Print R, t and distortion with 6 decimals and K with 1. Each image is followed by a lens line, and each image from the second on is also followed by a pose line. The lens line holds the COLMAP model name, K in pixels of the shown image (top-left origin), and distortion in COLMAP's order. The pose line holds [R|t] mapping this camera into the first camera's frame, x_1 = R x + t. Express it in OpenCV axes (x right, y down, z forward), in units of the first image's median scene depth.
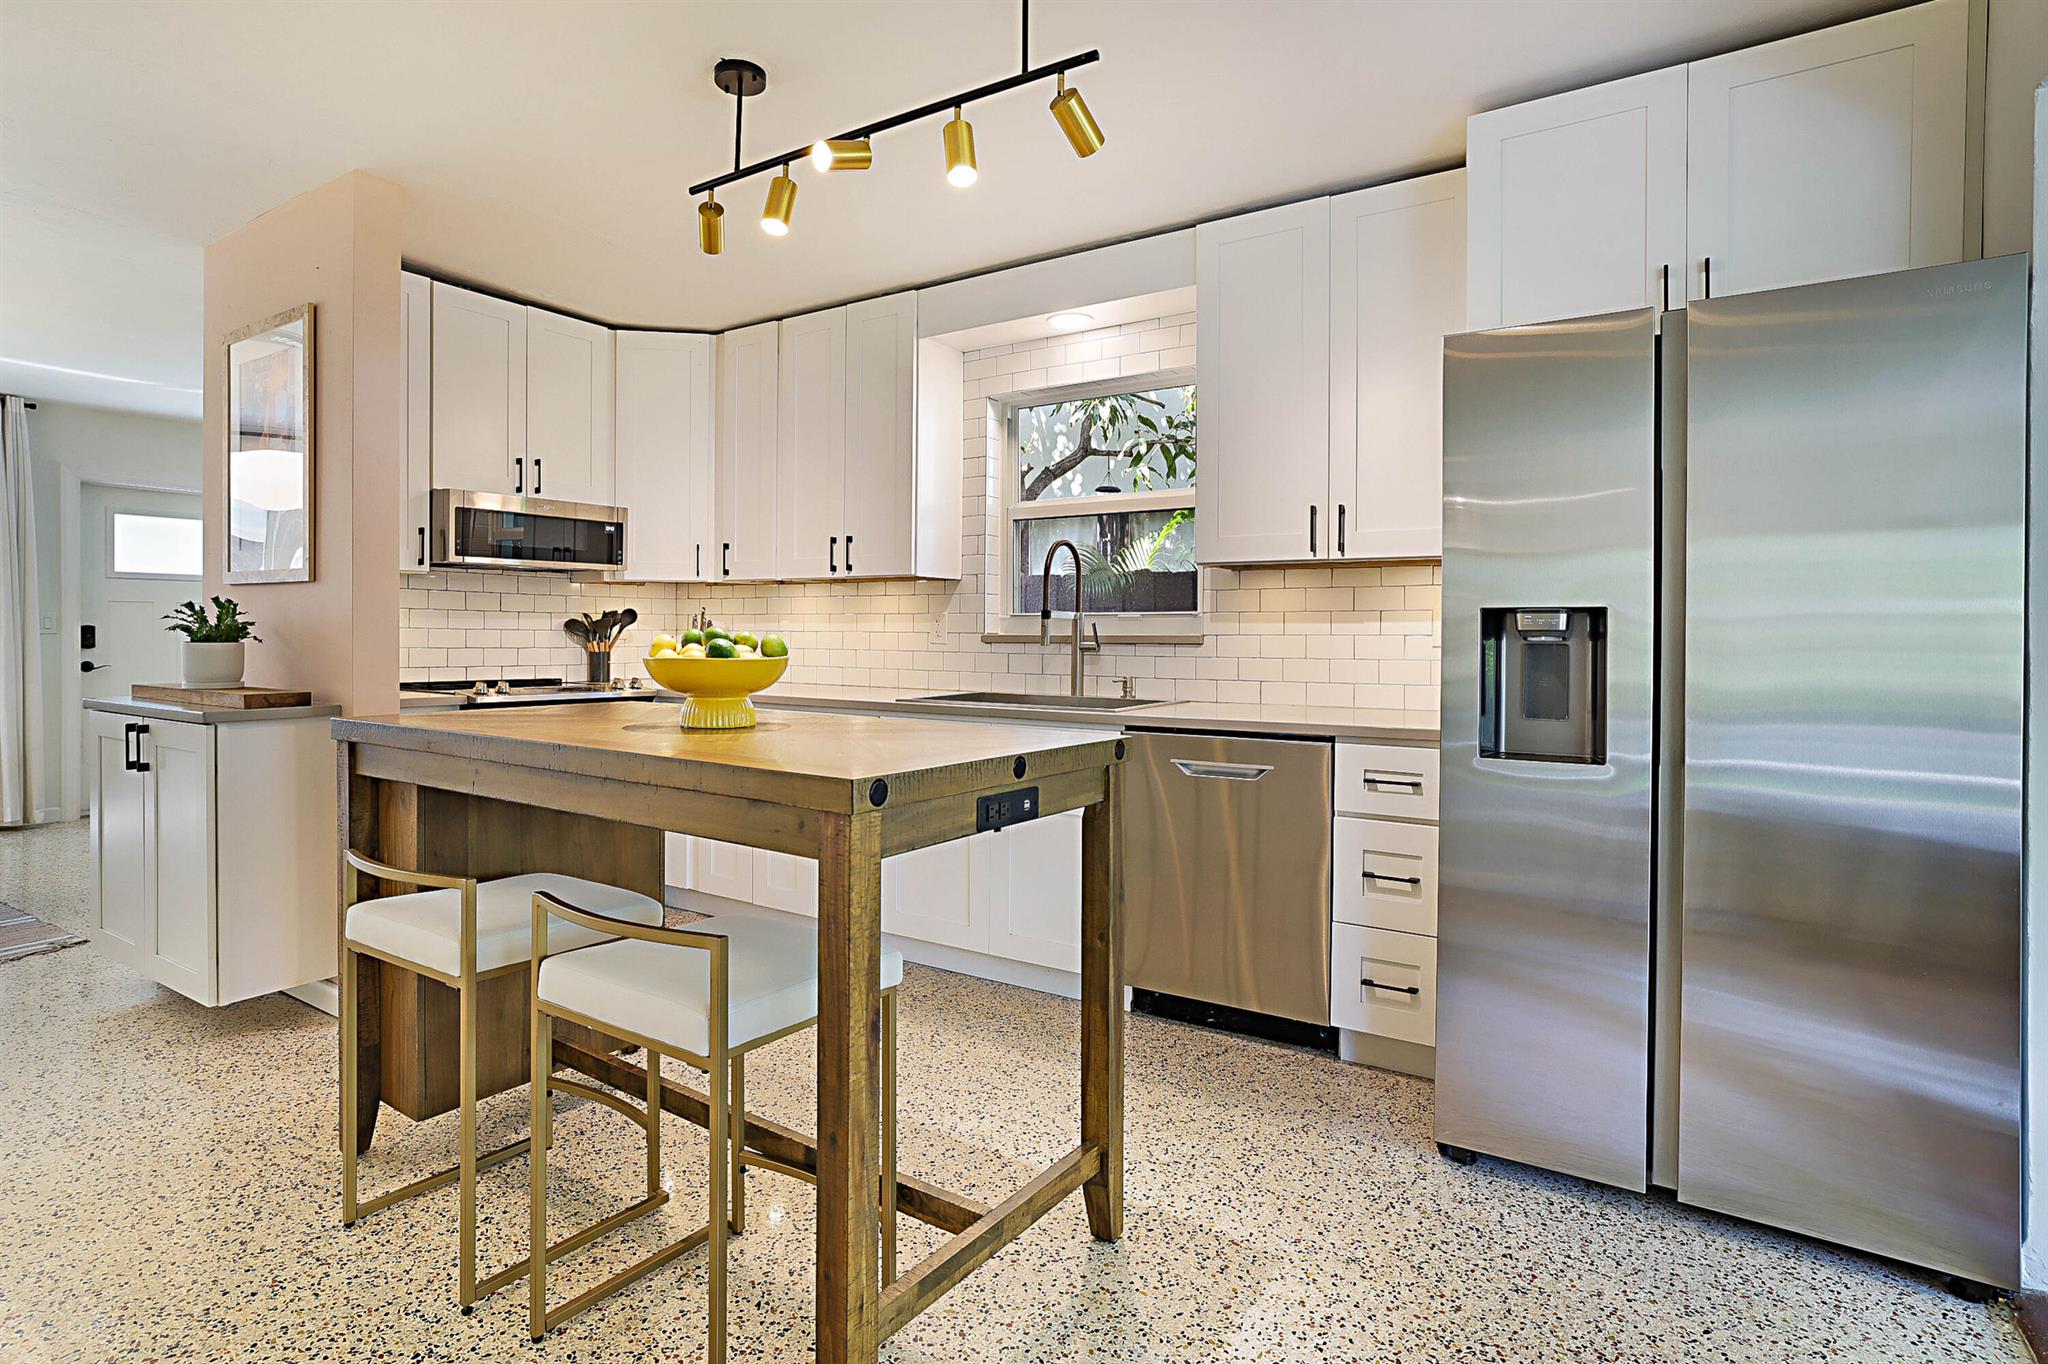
lens RADIAL K [[1044.2, 0, 989.3], [0, 1044.2, 639.3], [0, 0, 1]] dist [-0.029838, 0.016123]
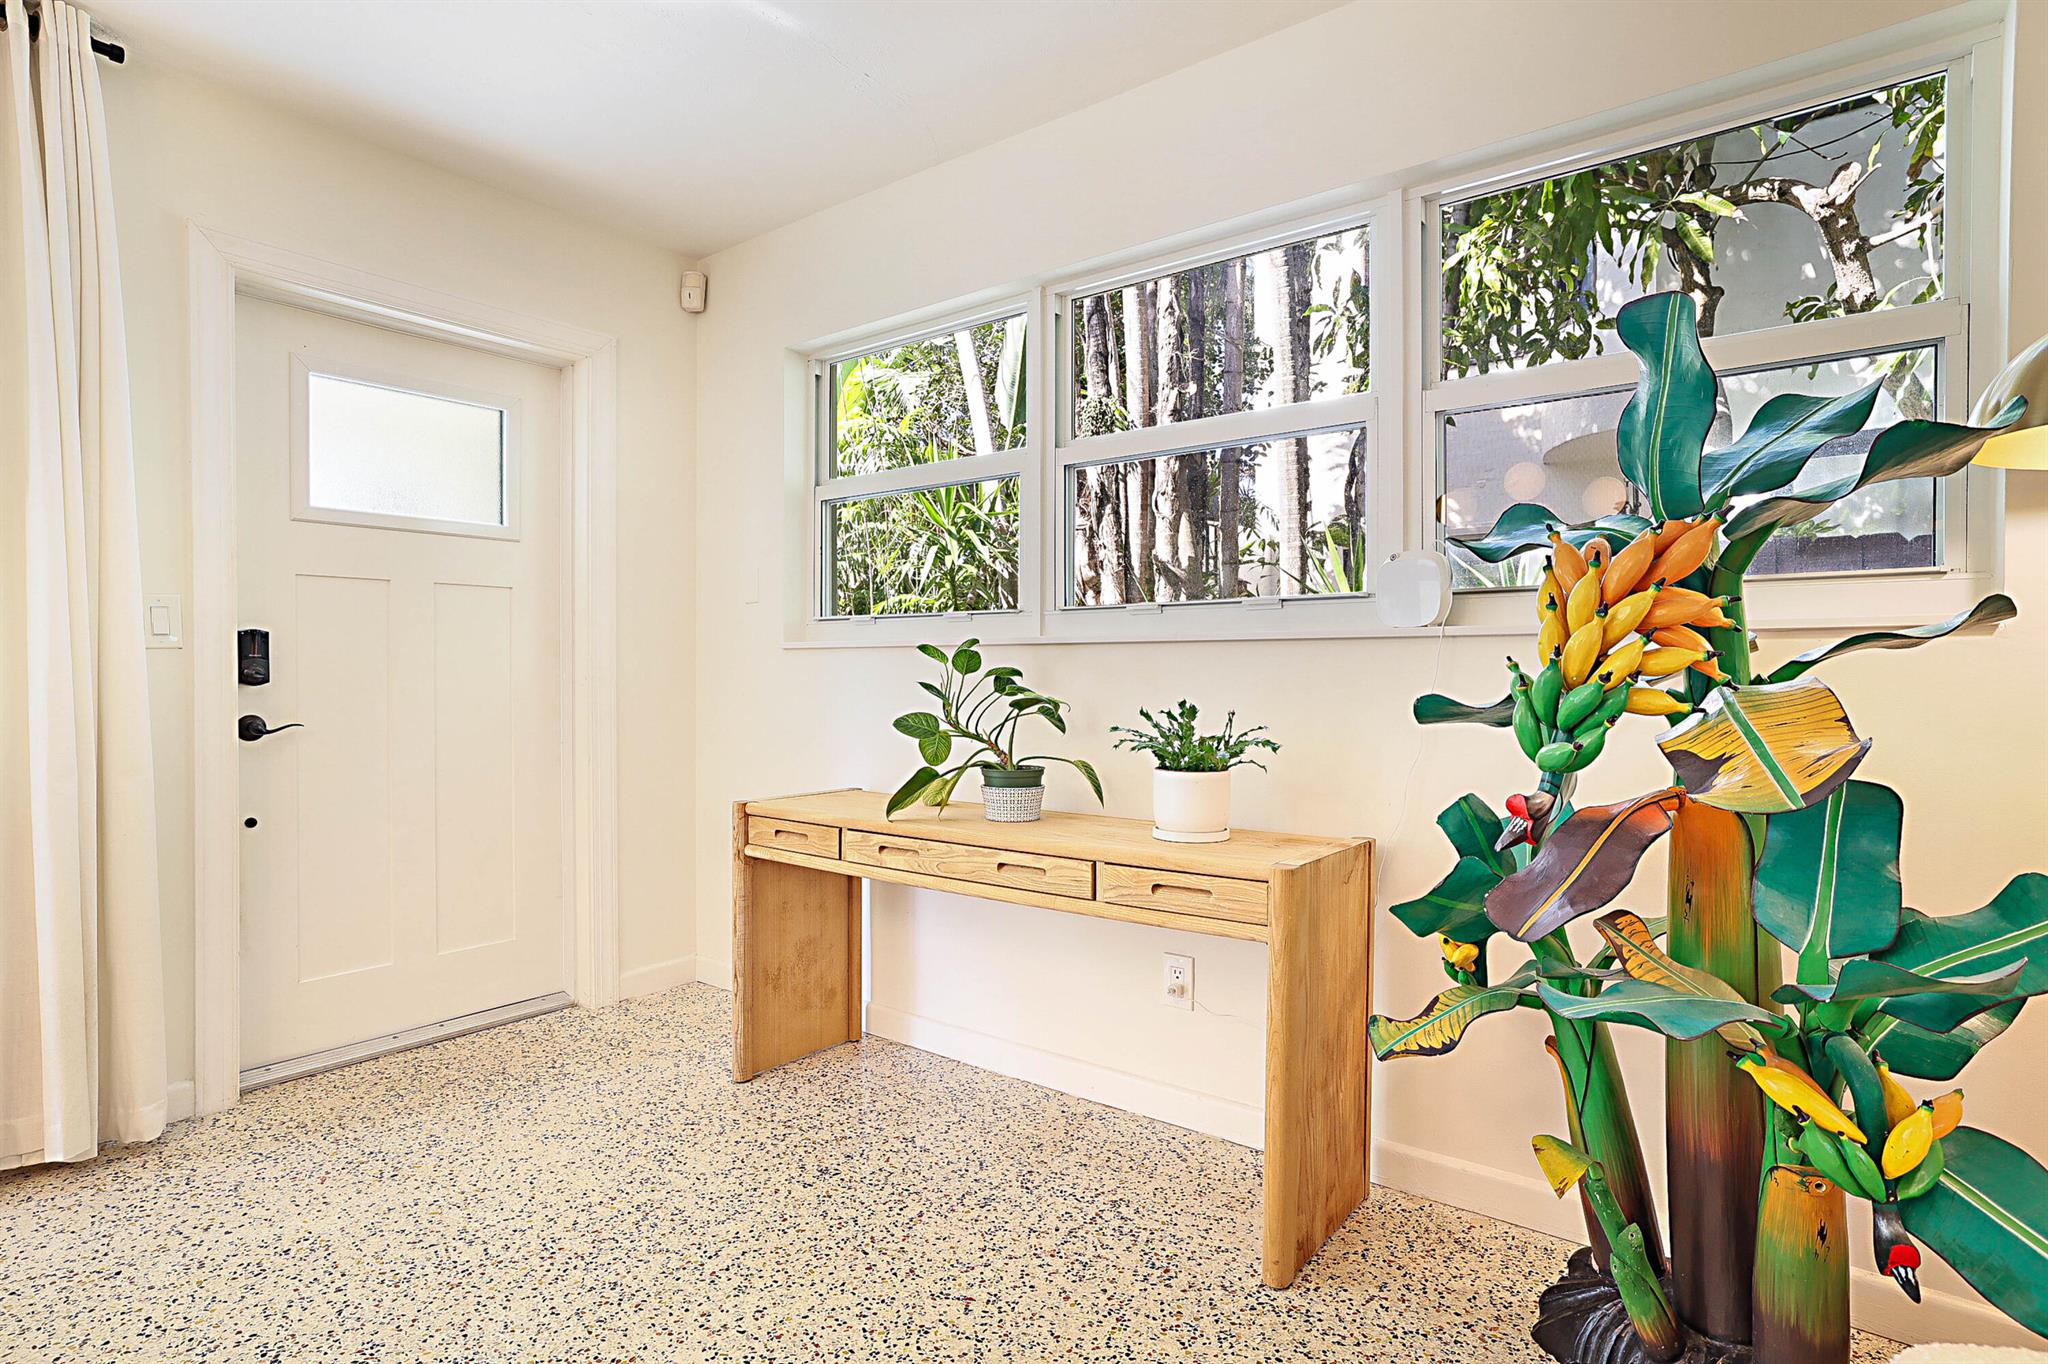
lens RADIAL K [[1032.1, 0, 1002.0], [0, 1032.1, 676.1], [0, 0, 1]] dist [-0.031211, 0.017931]
pose [[0.996141, -0.007270, -0.087471, -1.069485], [0.007224, 0.999974, -0.000843, 0.015703], [0.087475, 0.000208, 0.996167, 1.225109]]
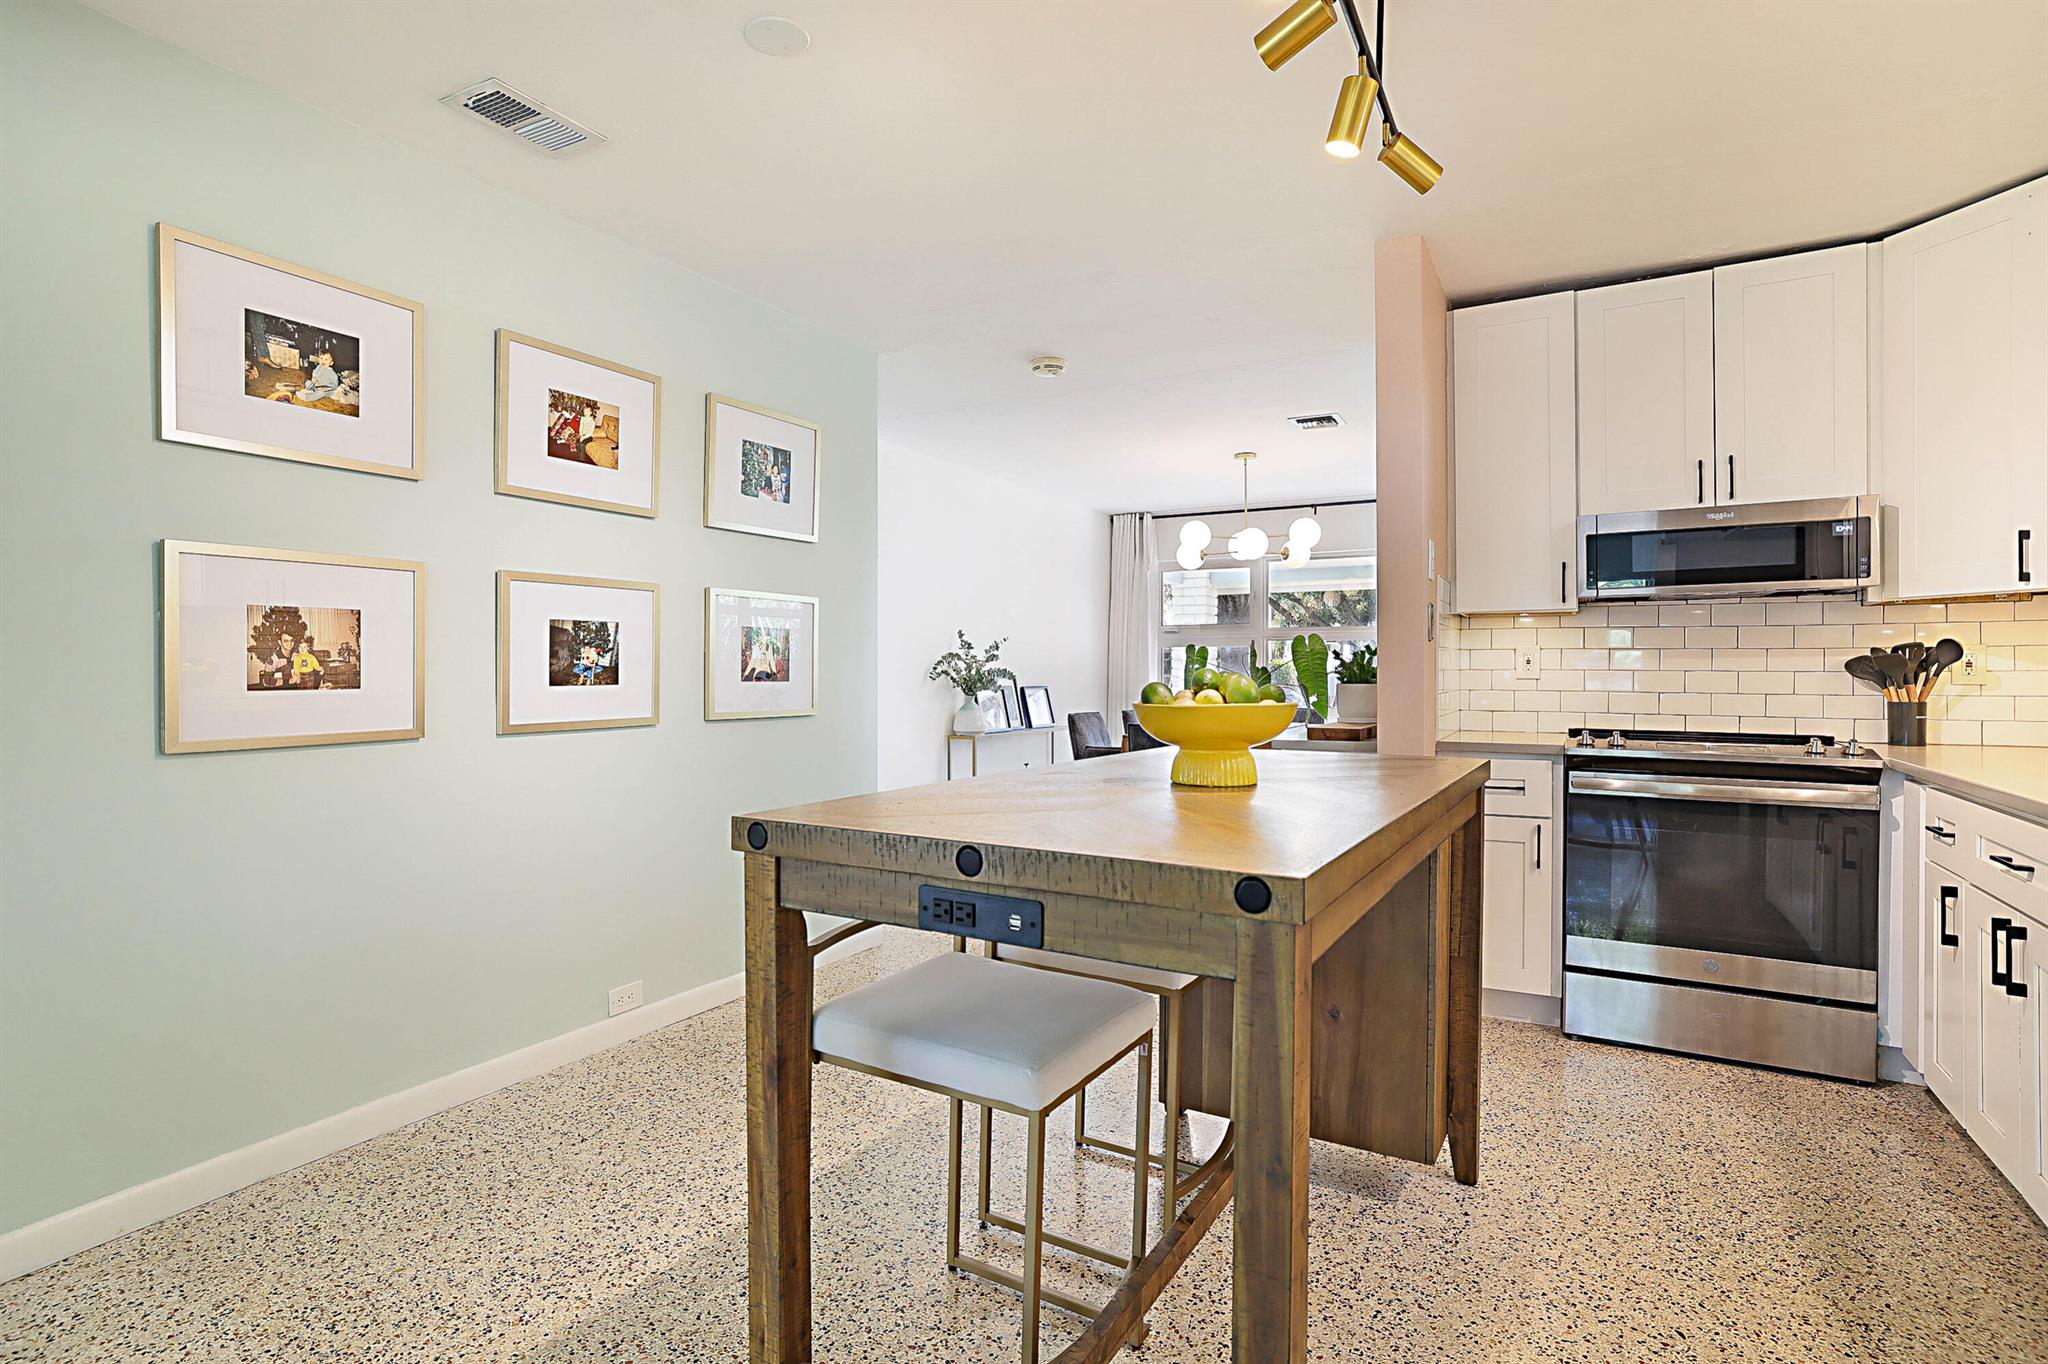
lens RADIAL K [[1032.1, 0, 1004.7], [0, 1032.1, 678.5], [0, 0, 1]] dist [-0.031211, 0.017931]
pose [[0.069225, 0.002204, -0.997599, 0.398644], [-0.004832, 0.999987, 0.001874, -0.003200], [0.997589, 0.004690, 0.069235, 0.520412]]
